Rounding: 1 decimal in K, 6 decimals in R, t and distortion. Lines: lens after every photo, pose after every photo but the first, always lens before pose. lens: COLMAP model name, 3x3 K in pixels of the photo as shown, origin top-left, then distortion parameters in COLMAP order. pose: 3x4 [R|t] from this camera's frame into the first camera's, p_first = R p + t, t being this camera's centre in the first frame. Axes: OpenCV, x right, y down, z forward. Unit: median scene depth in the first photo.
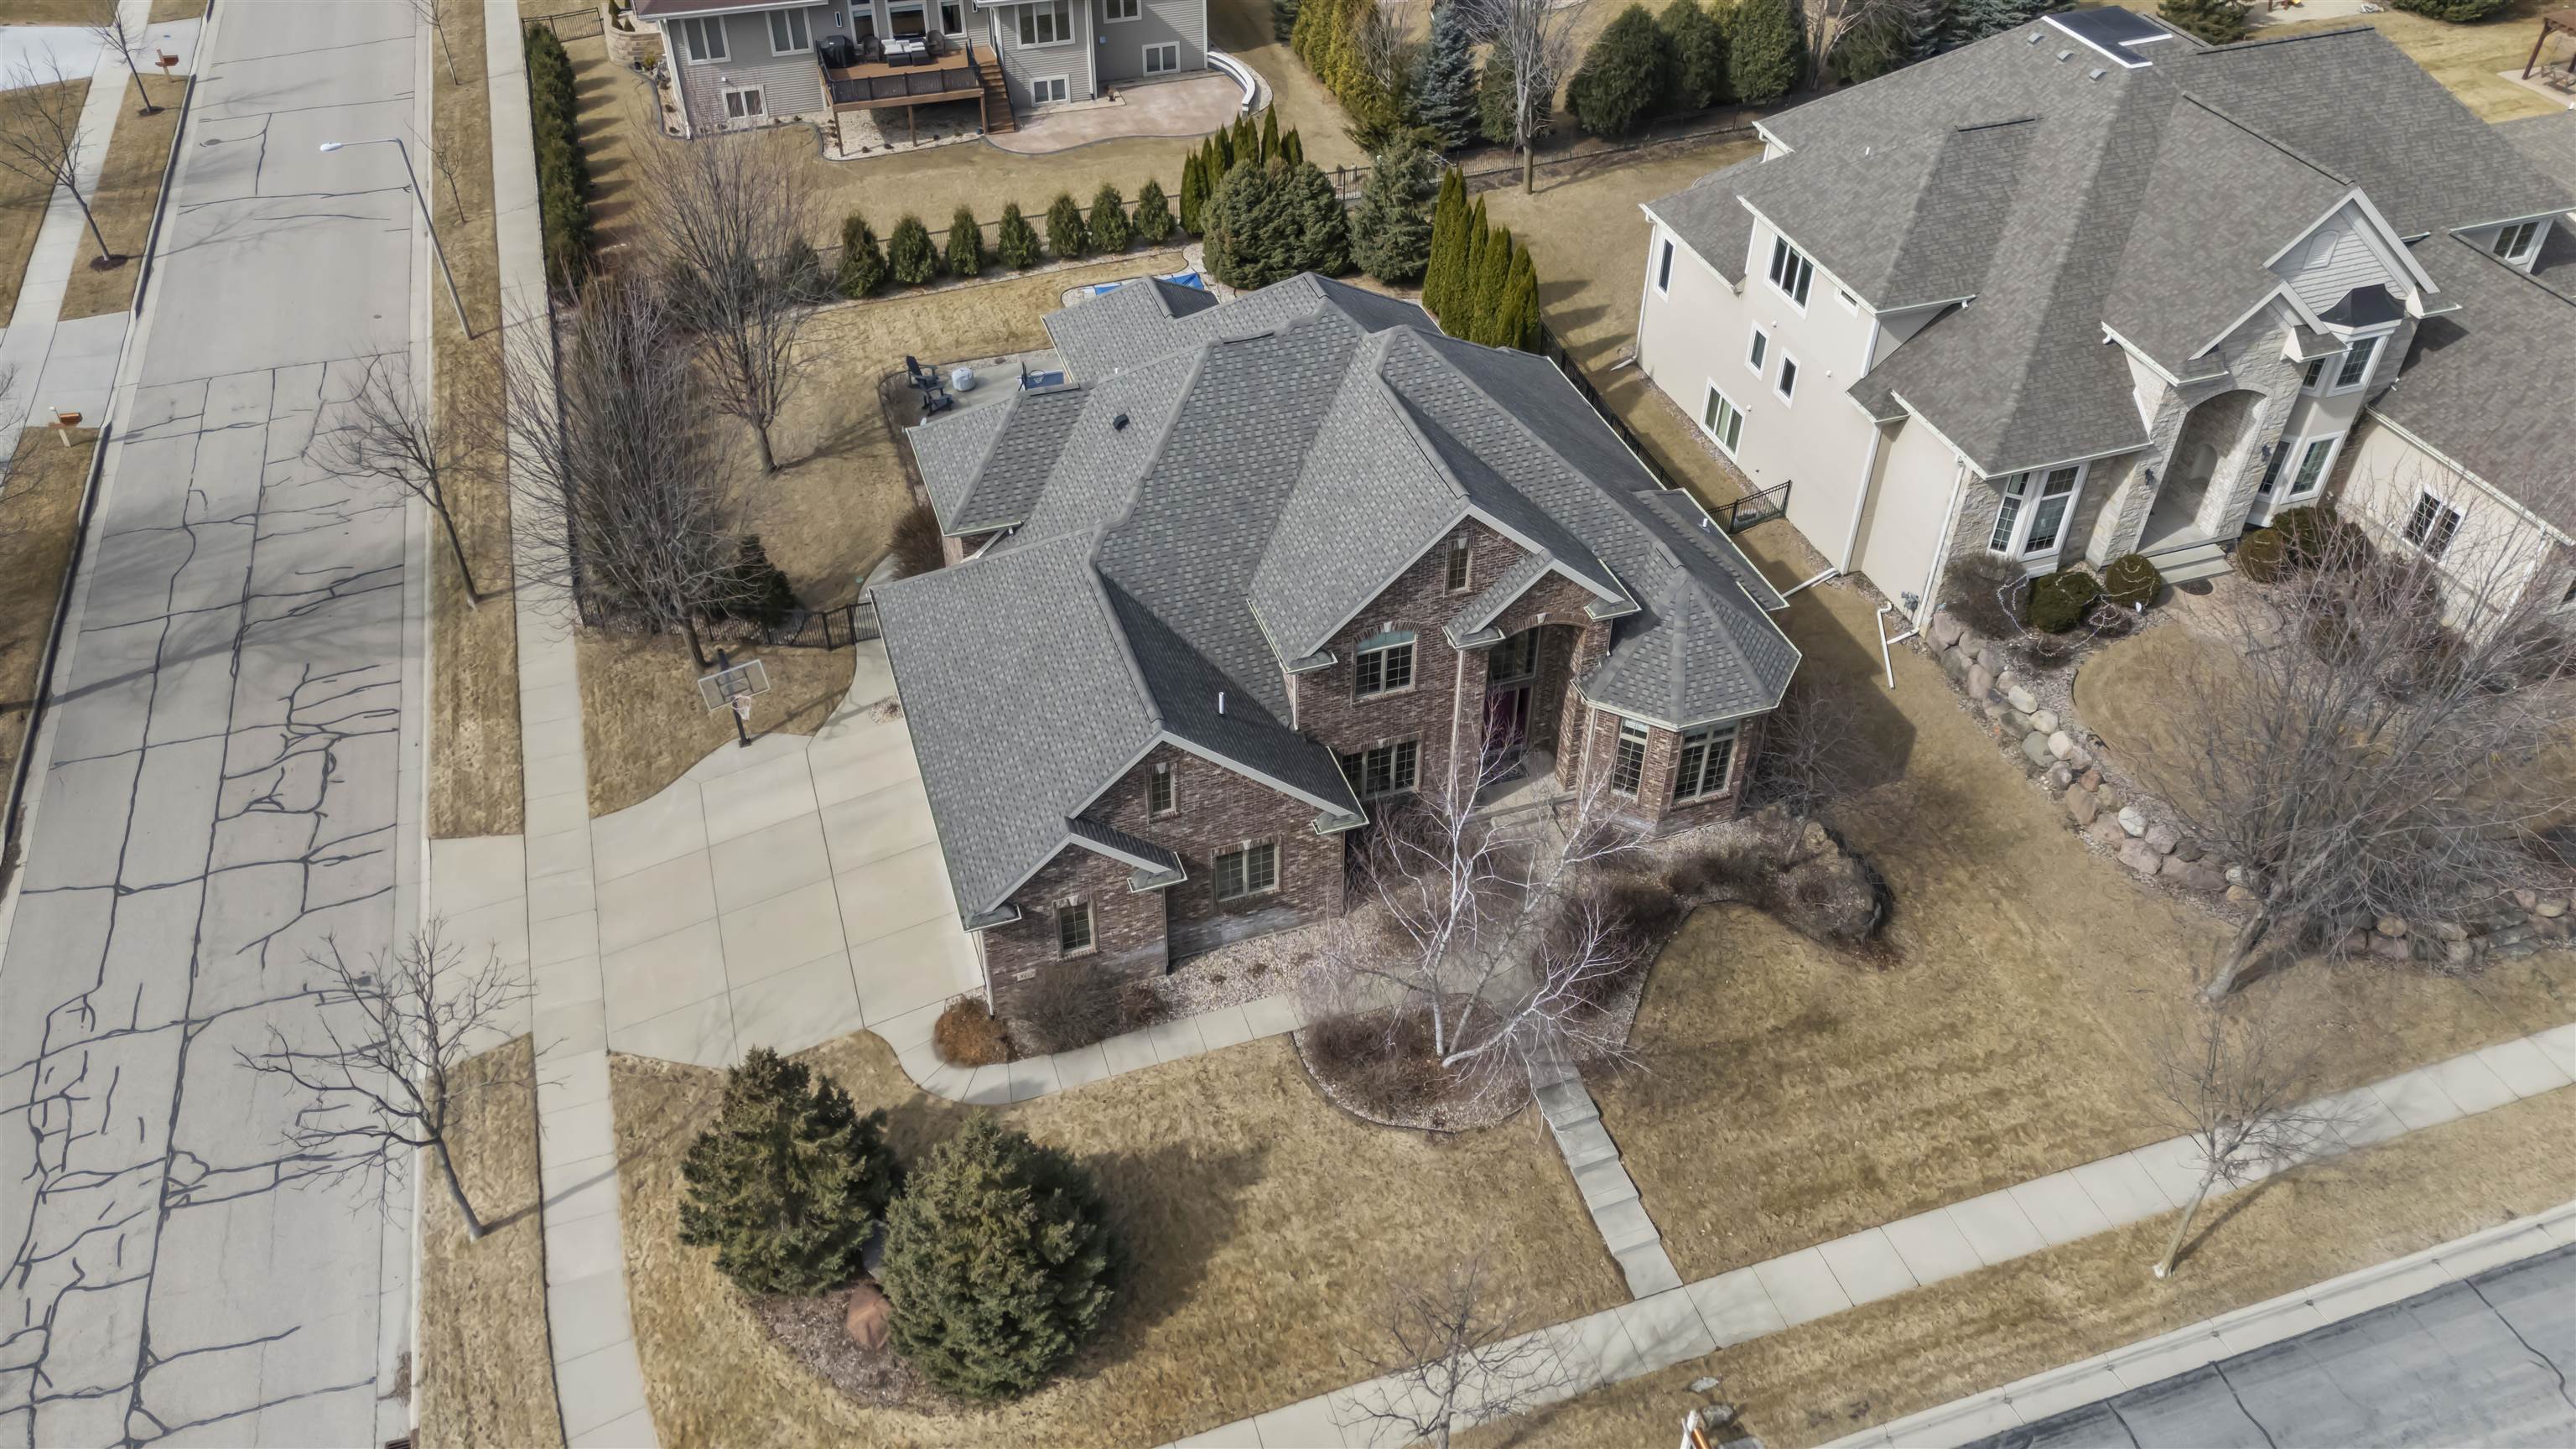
lens RADIAL K [[1897.0, 0, 1288.0], [0, 1897.0, 724.5], [0, 0, 1]] dist [0.059618, -0.064970]
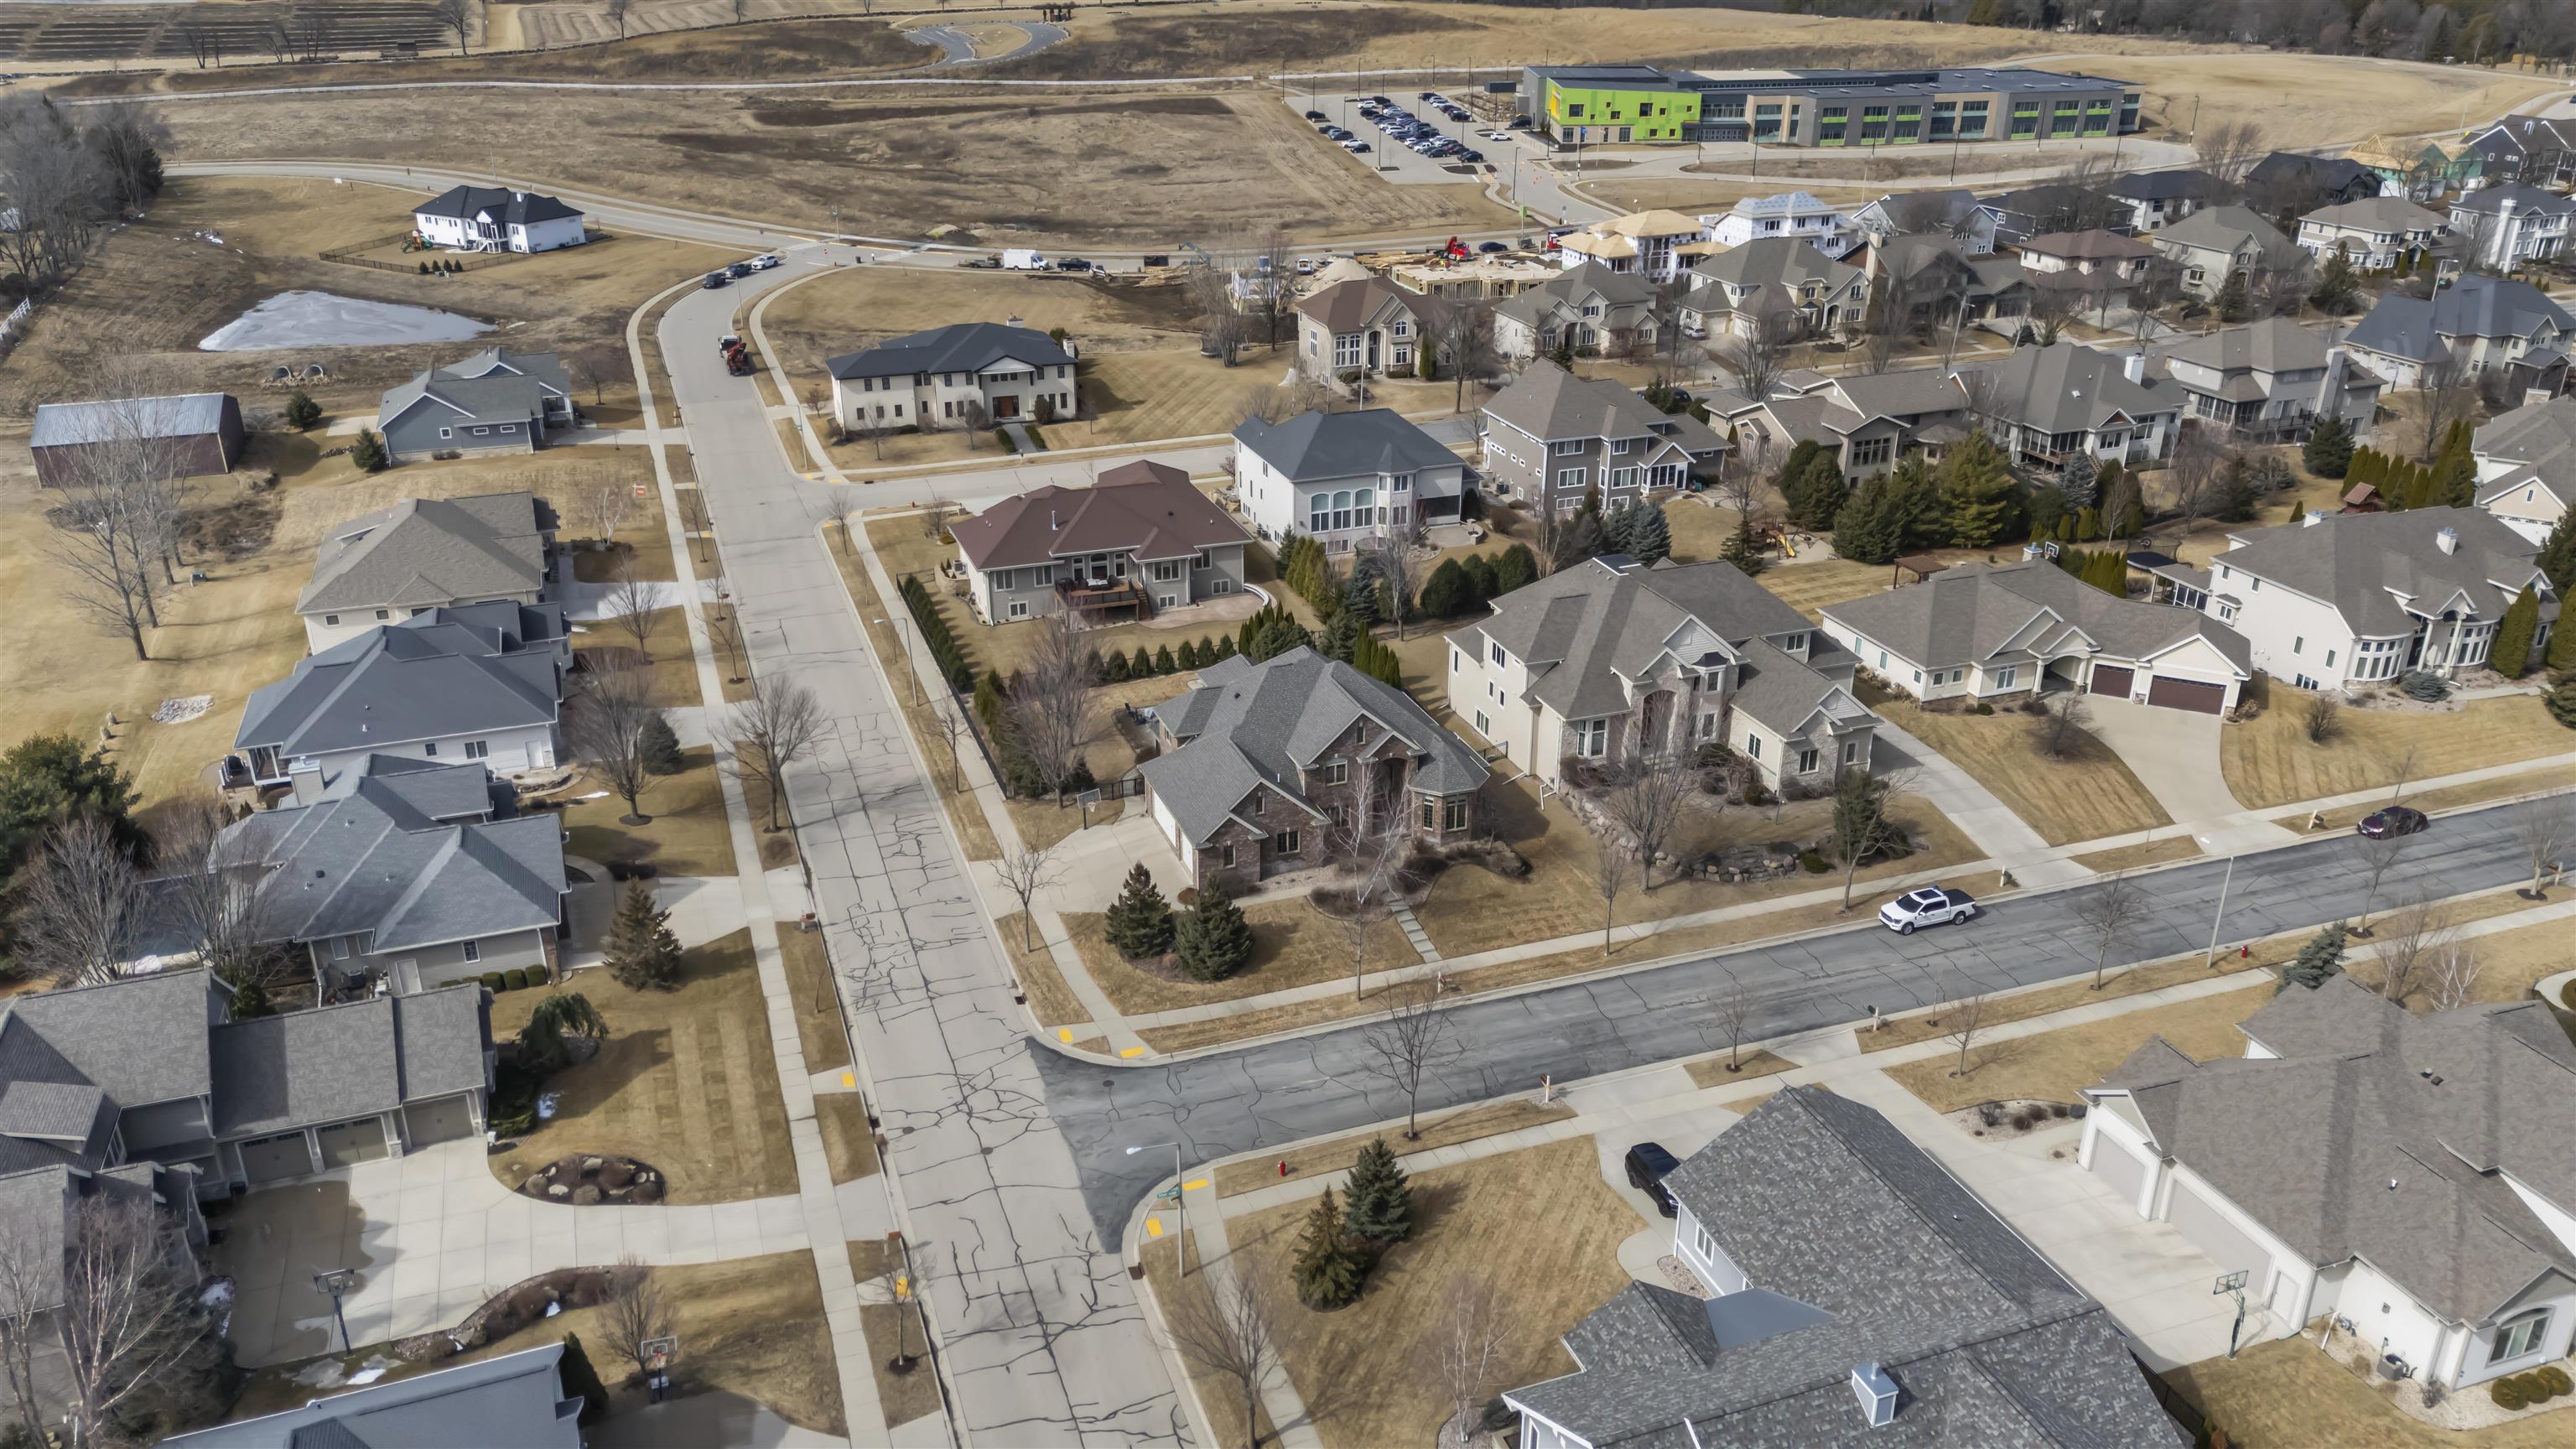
lens RADIAL K [[1897.0, 0, 1288.0], [0, 1897.0, 724.5], [0, 0, 1]] dist [0.059618, -0.064970]
pose [[0.999686, -0.014915, 0.020153, -0.062511], [0.019986, 0.959406, -0.281319, 0.574036], [-0.015139, 0.281633, 0.959403, -1.421528]]
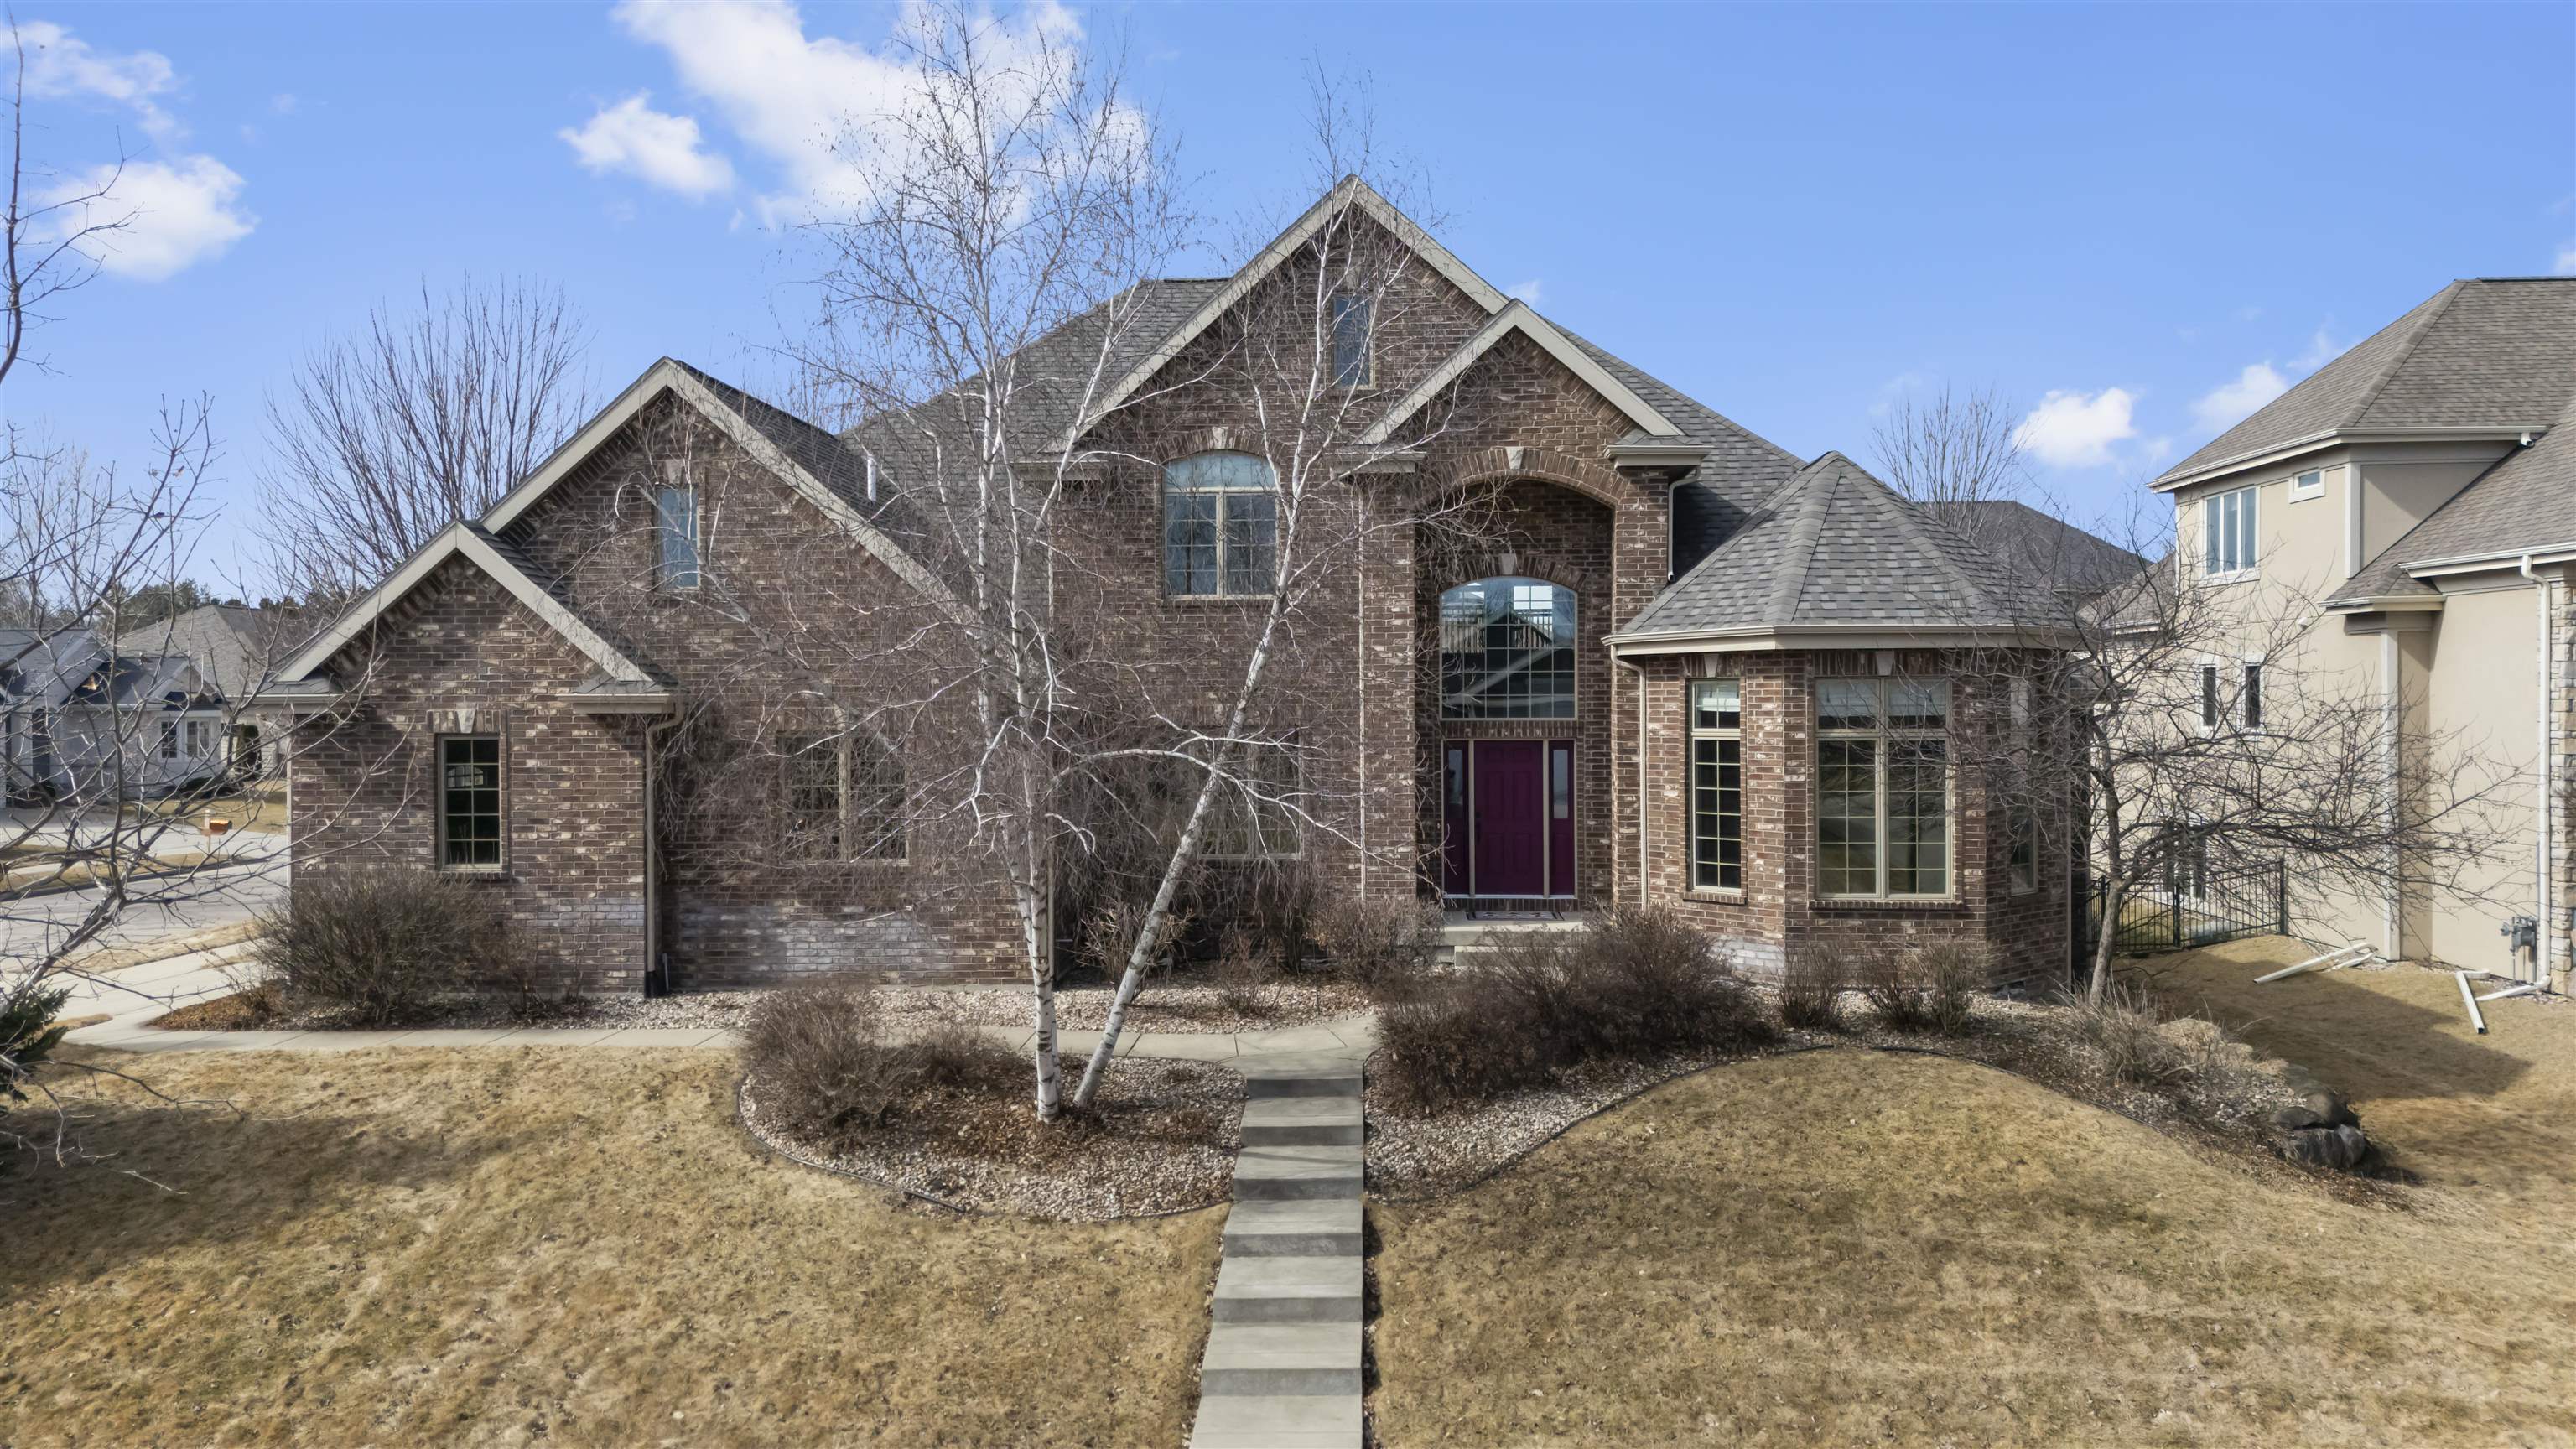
lens RADIAL K [[1897.0, 0, 1288.0], [0, 1897.0, 724.5], [0, 0, 1]] dist [0.059618, -0.064970]
pose [[0.929723, -0.005741, -0.368216, 0.225152], [-0.230443, 0.770848, -0.593876, 0.276332], [0.287248, 0.636993, 0.715352, 0.546451]]
